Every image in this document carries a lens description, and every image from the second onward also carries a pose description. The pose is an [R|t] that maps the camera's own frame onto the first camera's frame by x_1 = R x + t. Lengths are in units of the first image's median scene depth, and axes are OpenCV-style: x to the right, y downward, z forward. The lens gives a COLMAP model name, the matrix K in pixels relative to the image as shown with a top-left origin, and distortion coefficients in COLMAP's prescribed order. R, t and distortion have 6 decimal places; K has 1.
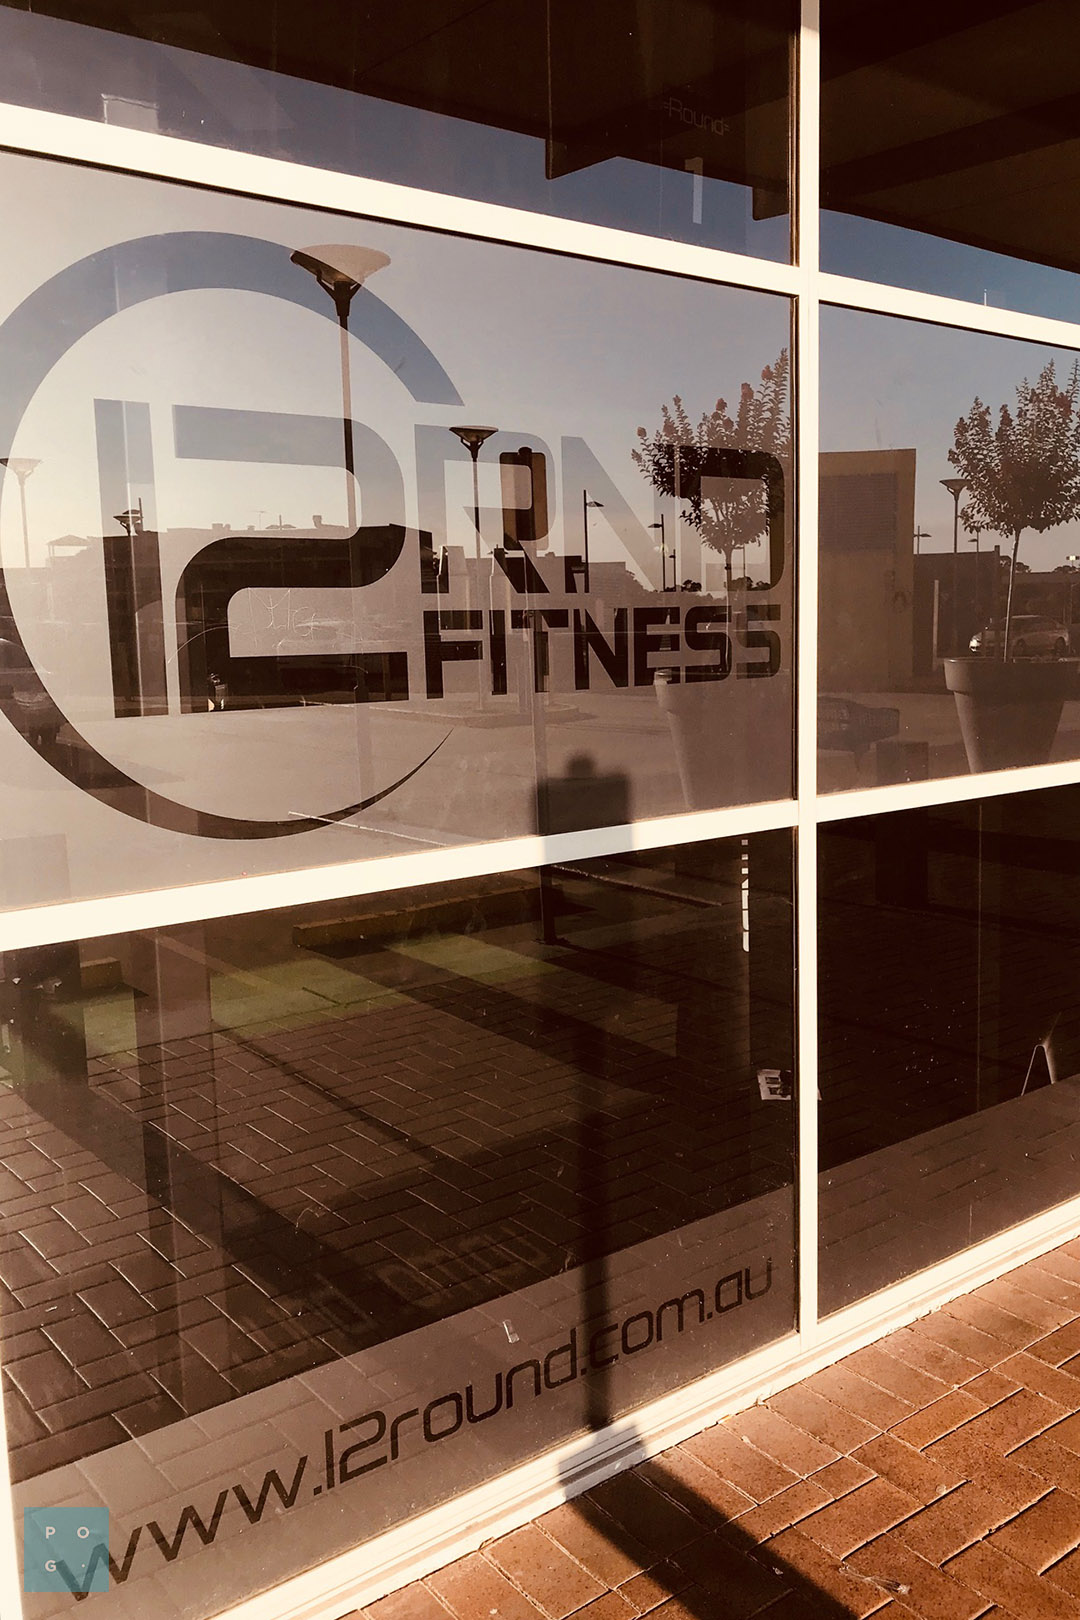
lens RADIAL K [[1558.5, 0, 542.3], [0, 1558.5, 821.0], [0, 0, 1]] dist [0.016172, 0.013015]
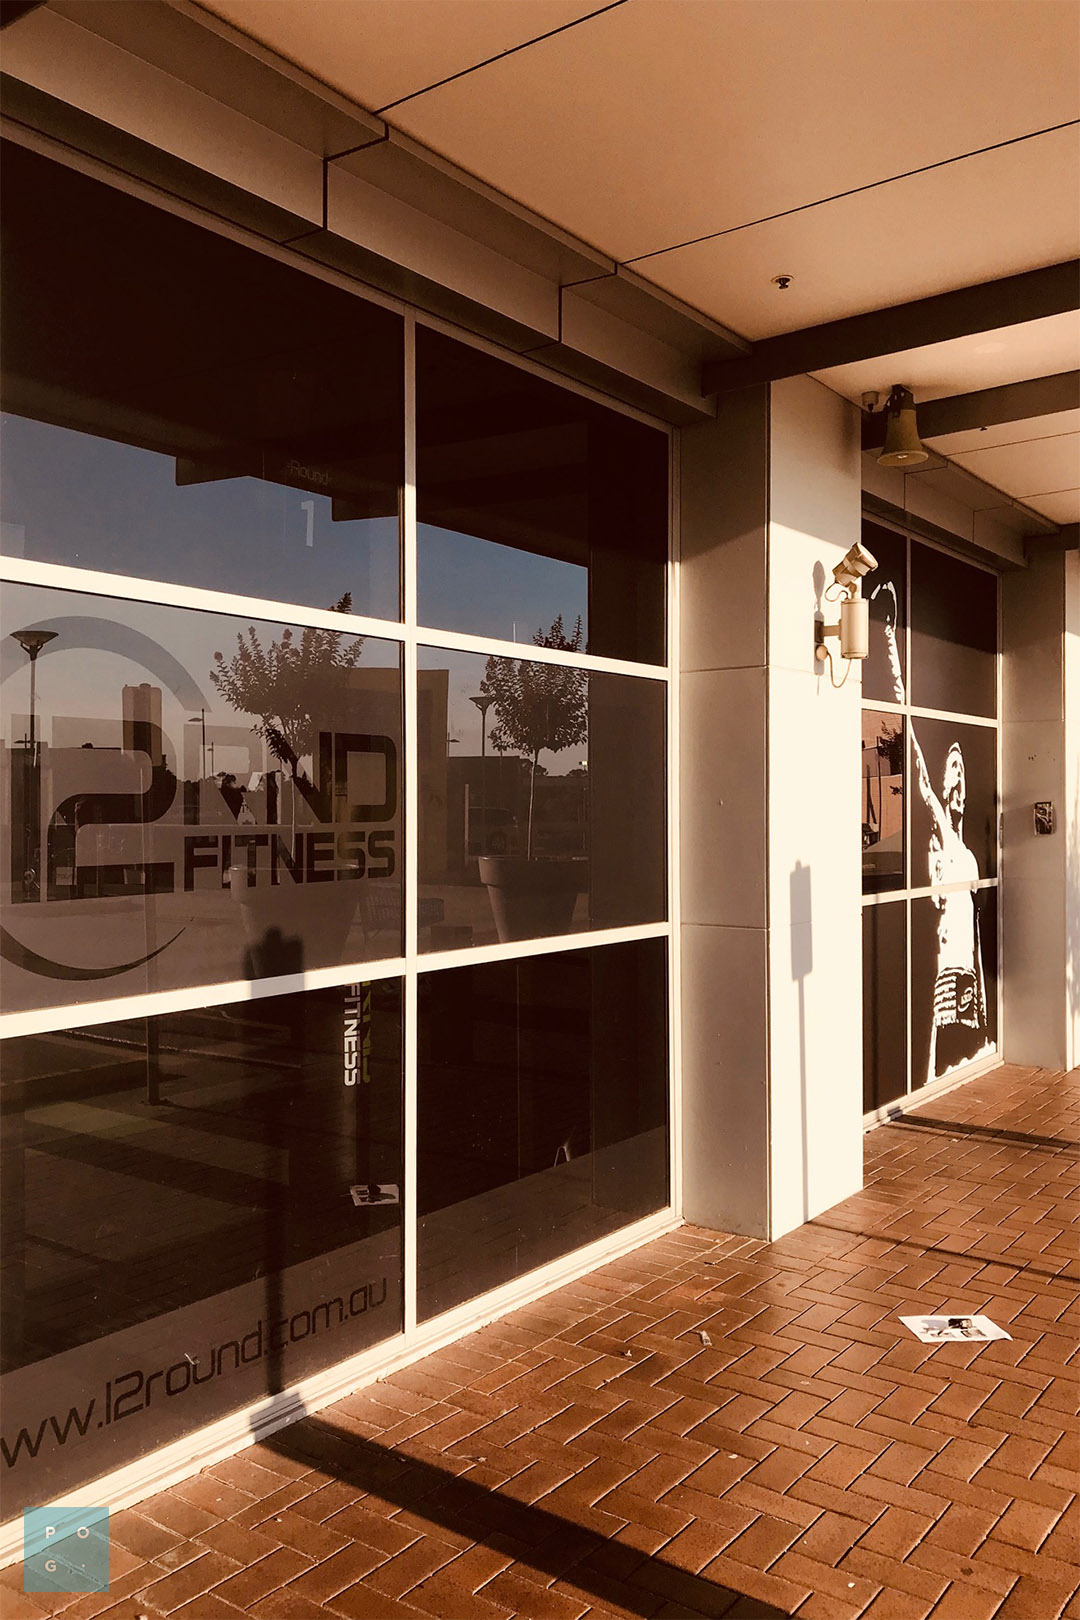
lens RADIAL K [[1558.5, 0, 542.3], [0, 1558.5, 821.0], [0, 0, 1]] dist [0.016172, 0.013015]
pose [[0.956439, 0.014452, 0.291575, -0.155733], [0.021360, 0.992633, -0.119266, 0.038967], [-0.291151, 0.120298, 0.949083, -0.506877]]
